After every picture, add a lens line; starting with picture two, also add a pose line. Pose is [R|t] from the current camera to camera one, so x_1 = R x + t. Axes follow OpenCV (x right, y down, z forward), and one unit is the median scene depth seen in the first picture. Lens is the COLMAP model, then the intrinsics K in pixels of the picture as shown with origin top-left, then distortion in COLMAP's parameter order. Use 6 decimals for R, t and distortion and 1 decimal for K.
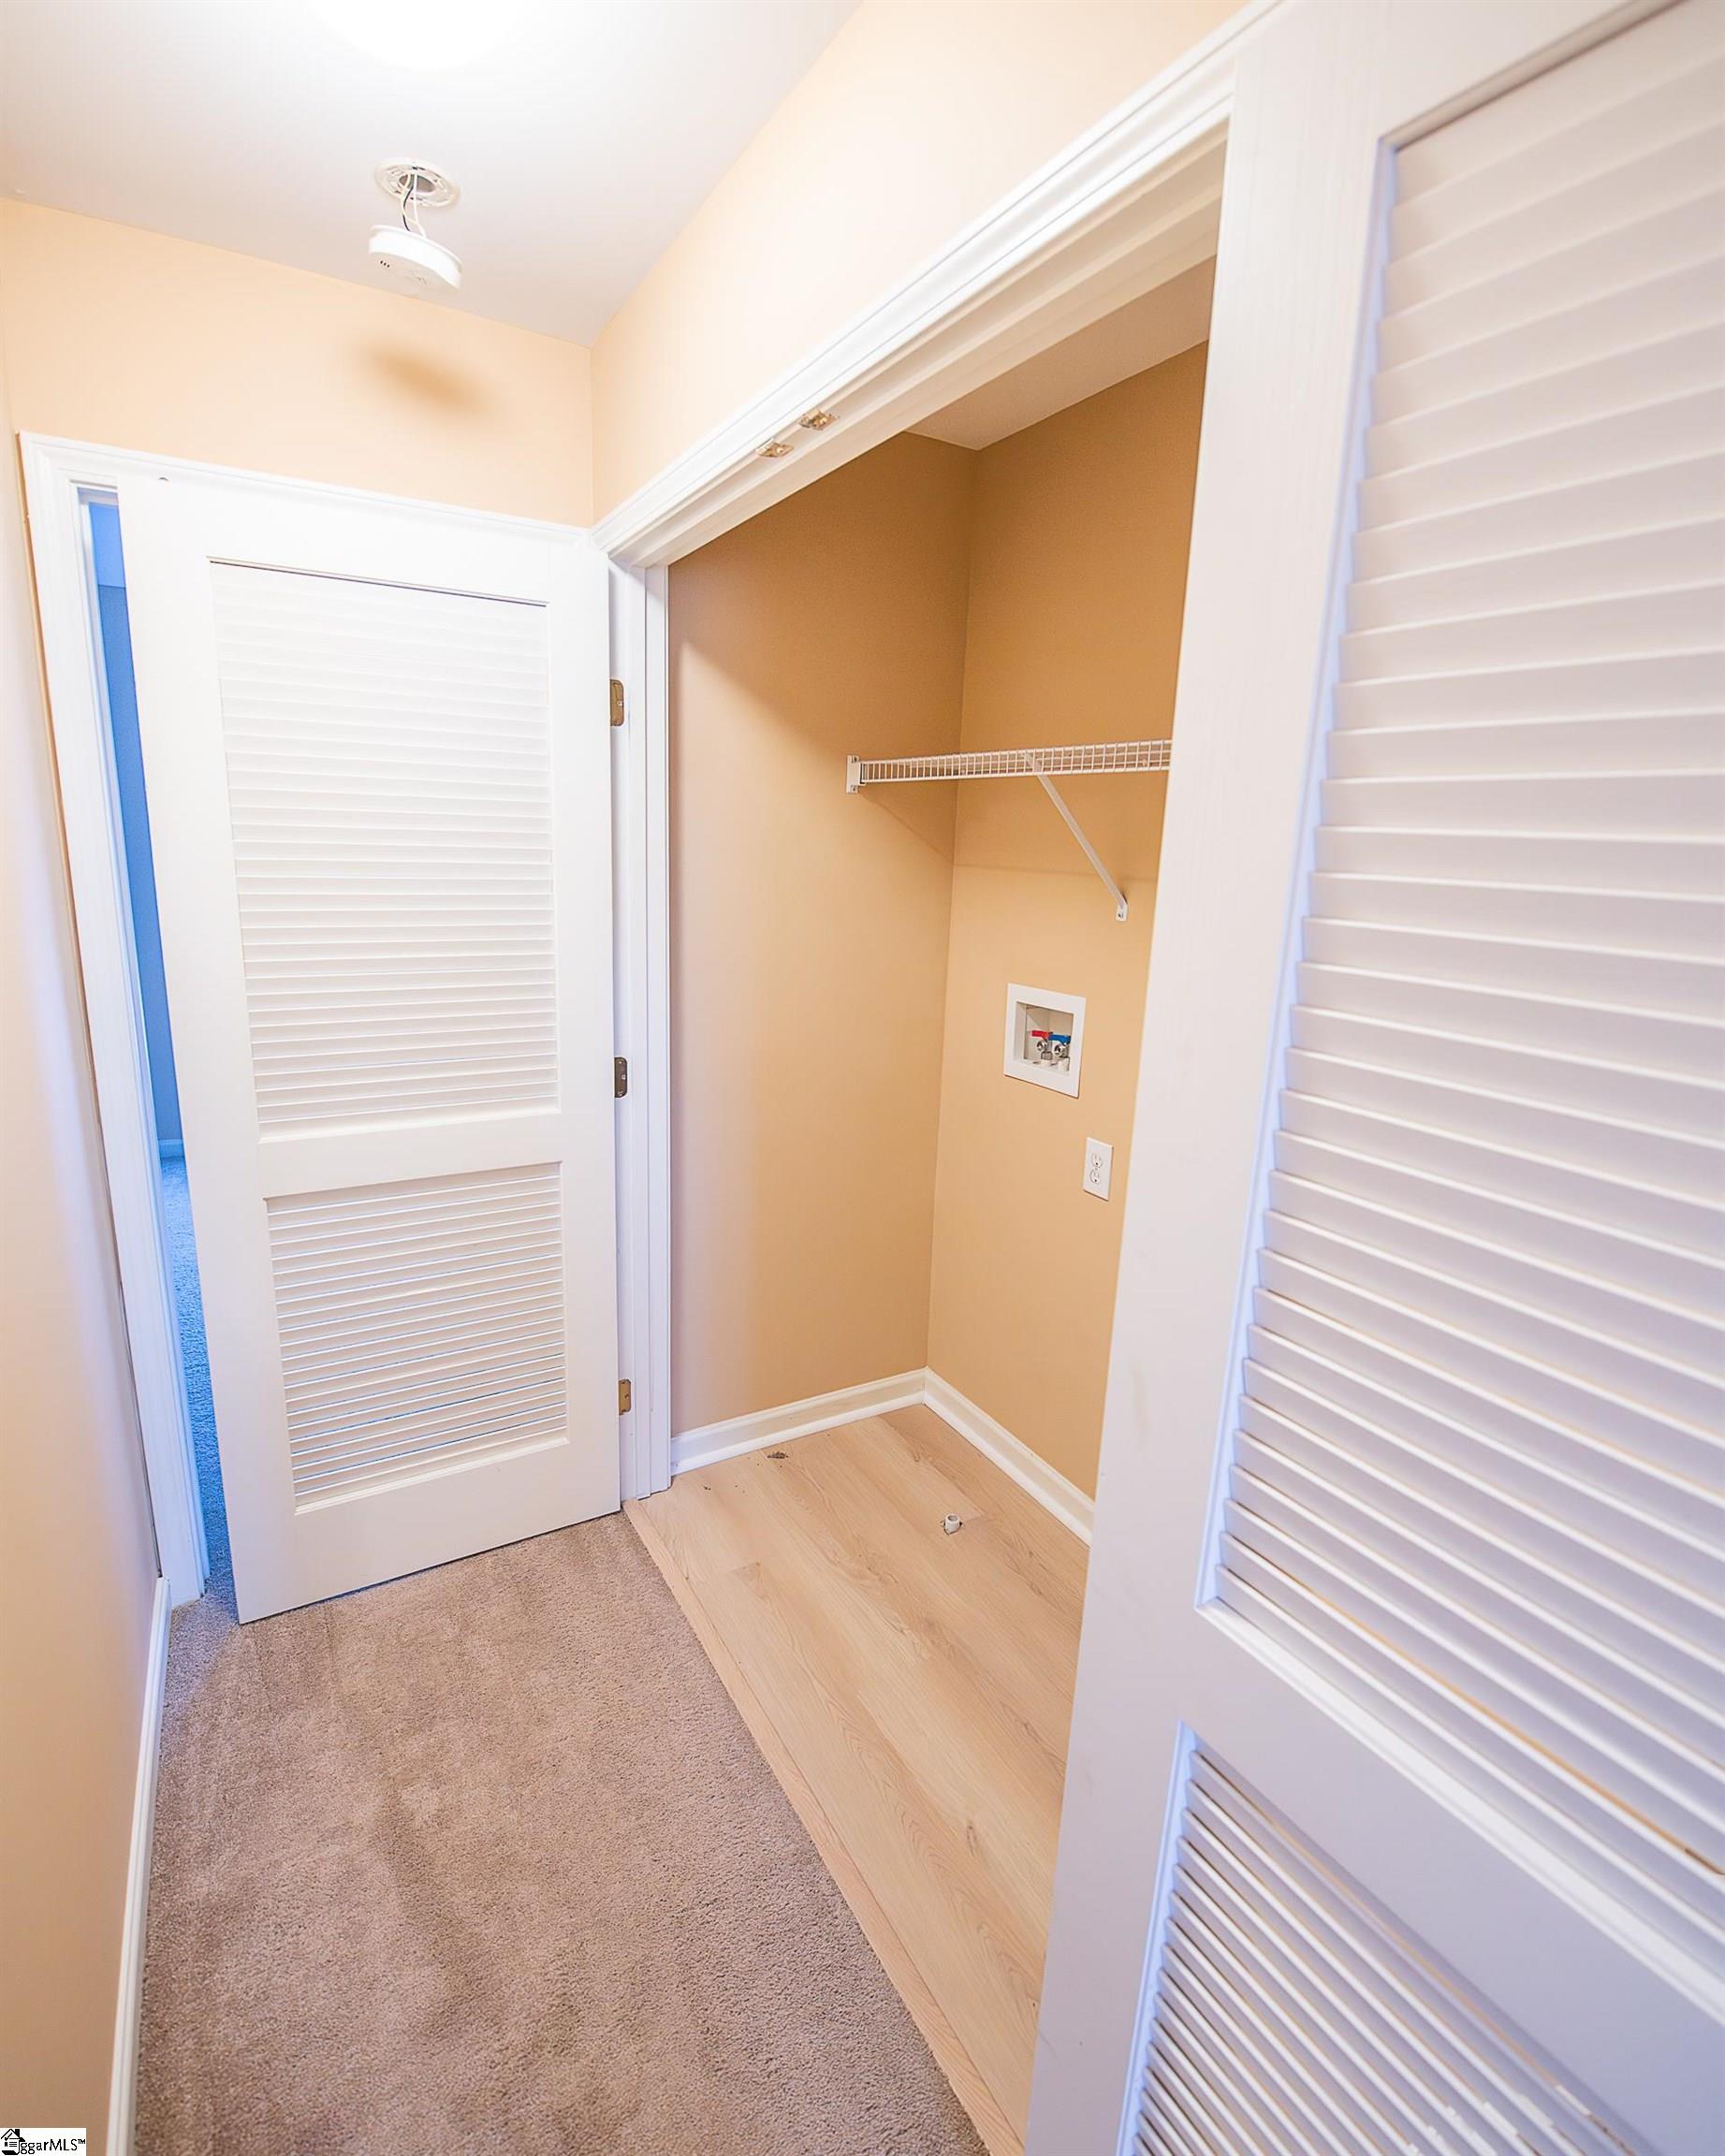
lens RADIAL K [[1027.4, 0, 876.7], [0, 1027.4, 1072.5], [0, 0, 1]] dist [-0.003785, -0.006629]
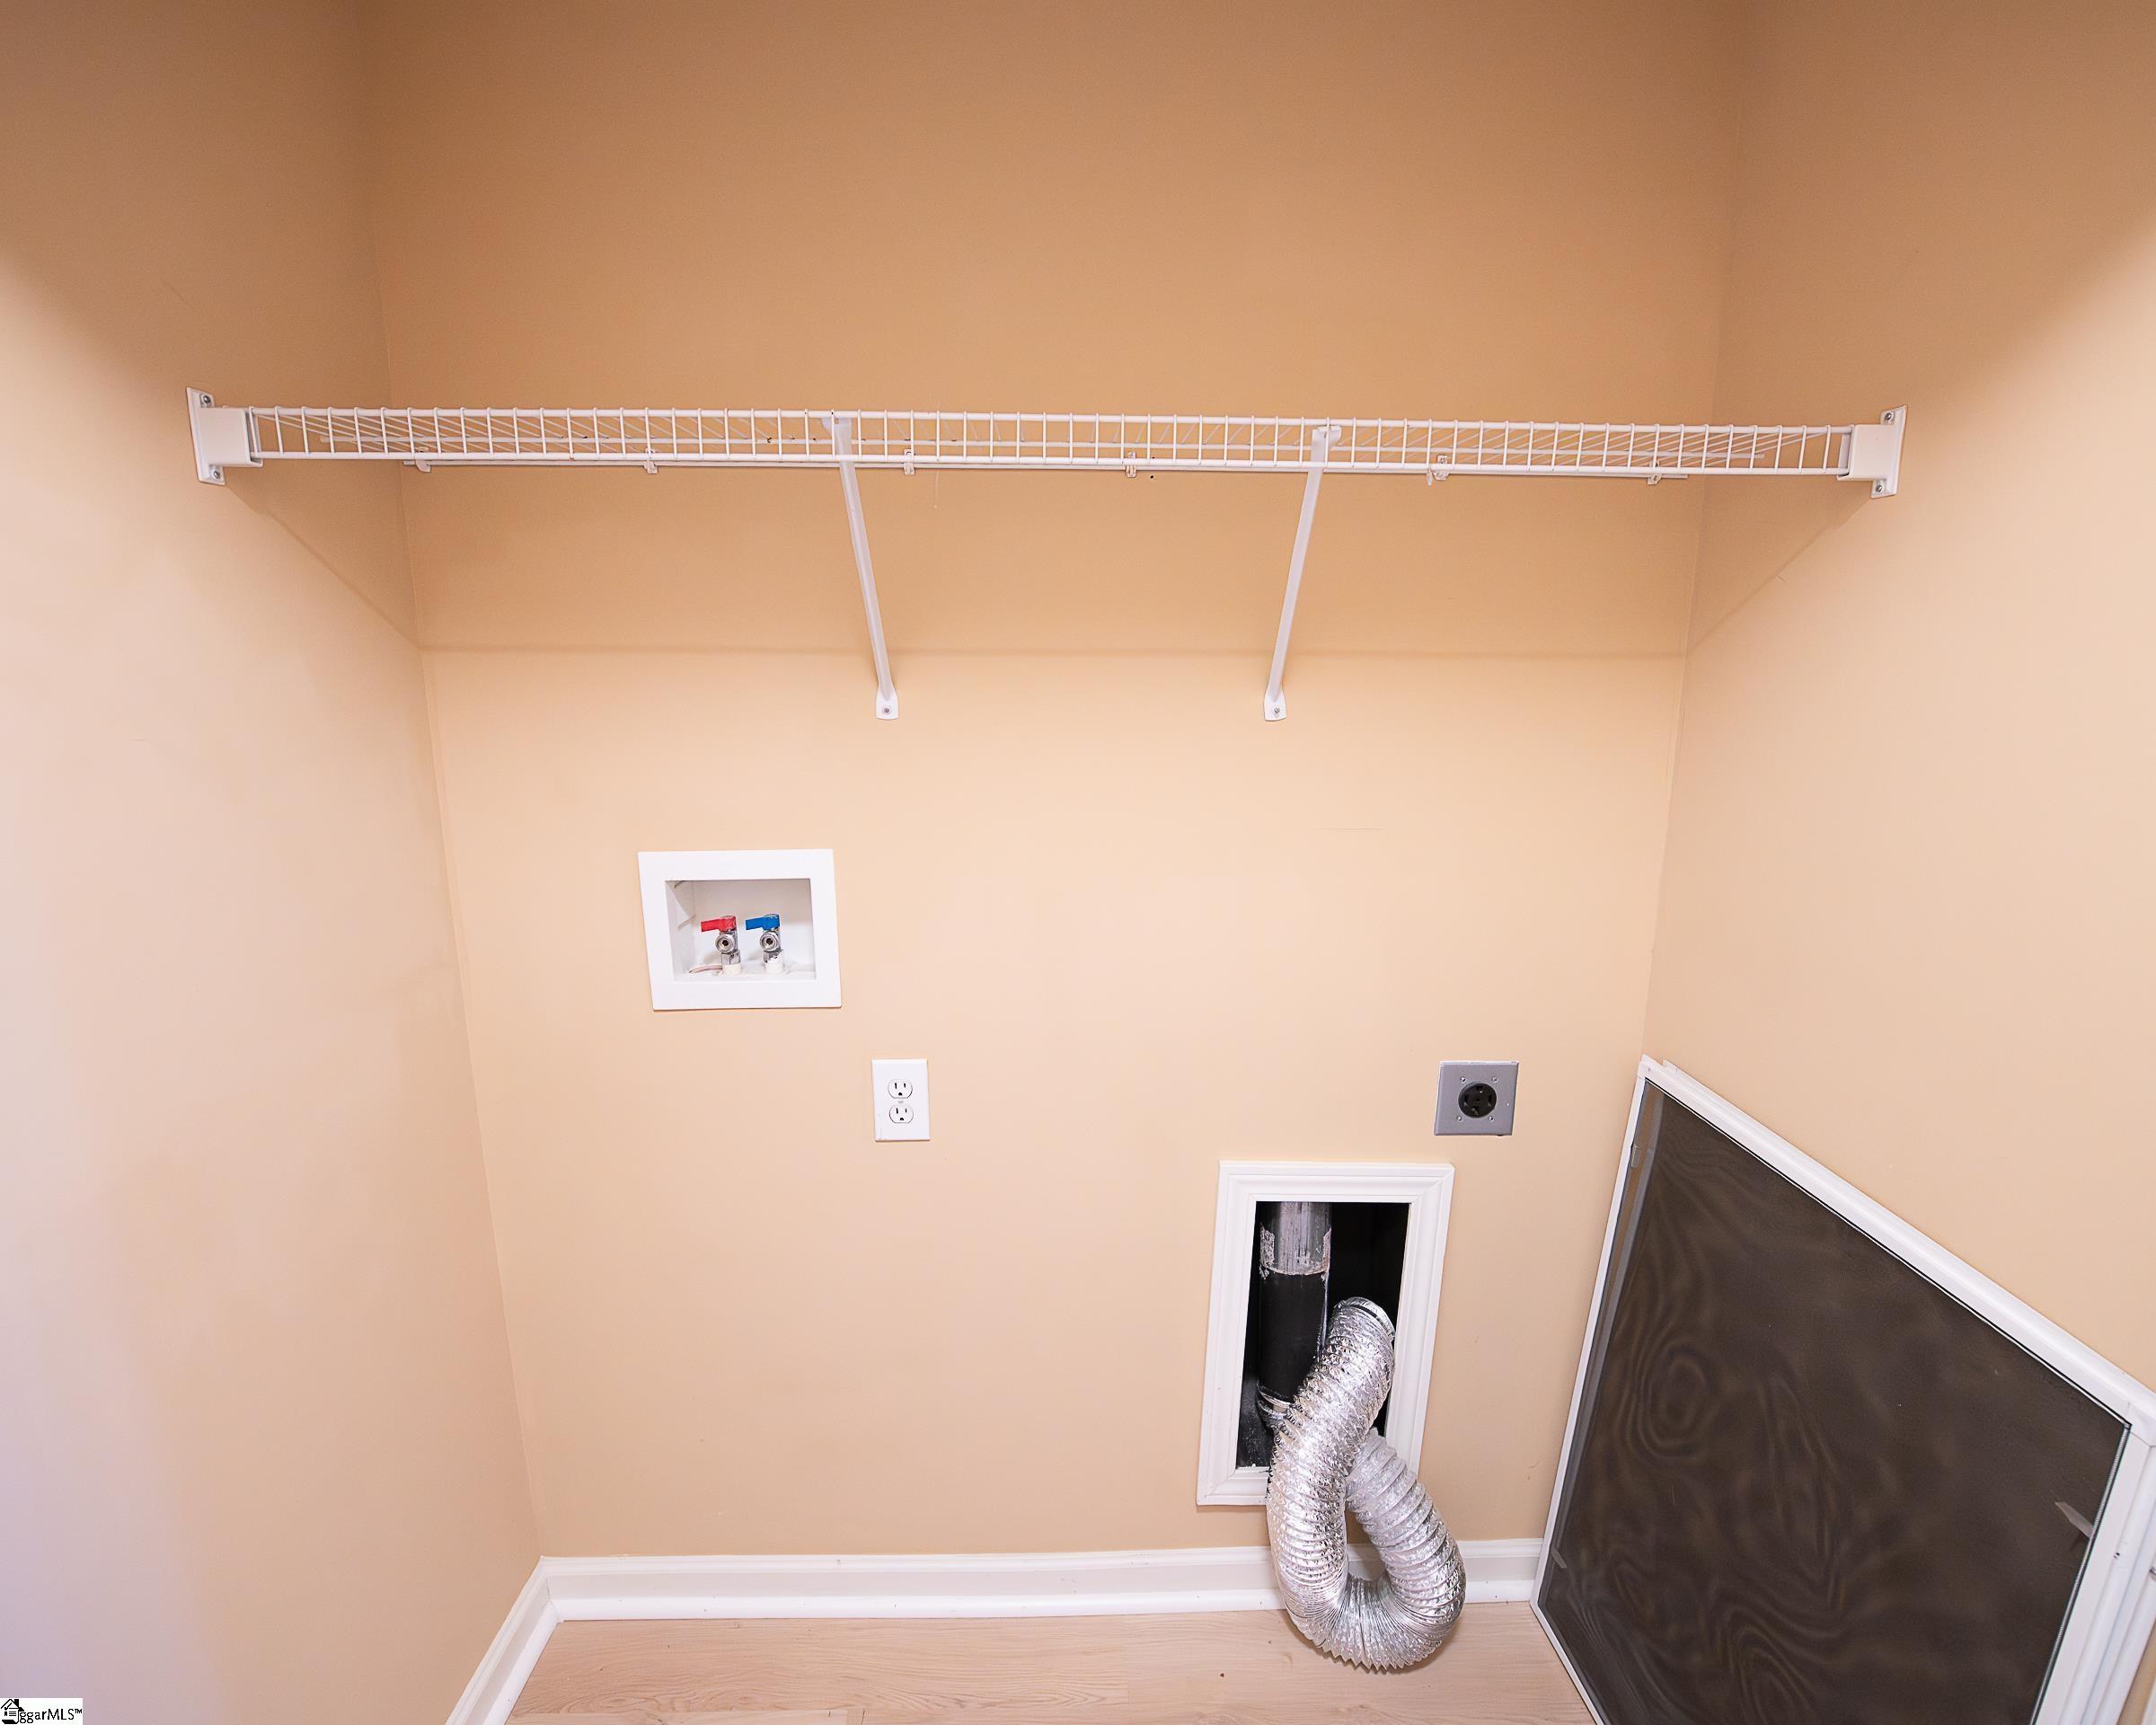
lens RADIAL K [[1027.3, 0, 1085.8], [0, 1027.3, 854.8], [0, 0, 1]] dist [-0.003785, -0.006629]
pose [[0.493926, -0.209560, 0.843873, -0.209175], [0.207083, 0.970947, 0.119909, -0.095068], [-0.844484, 0.115526, 0.522972, 0.466320]]
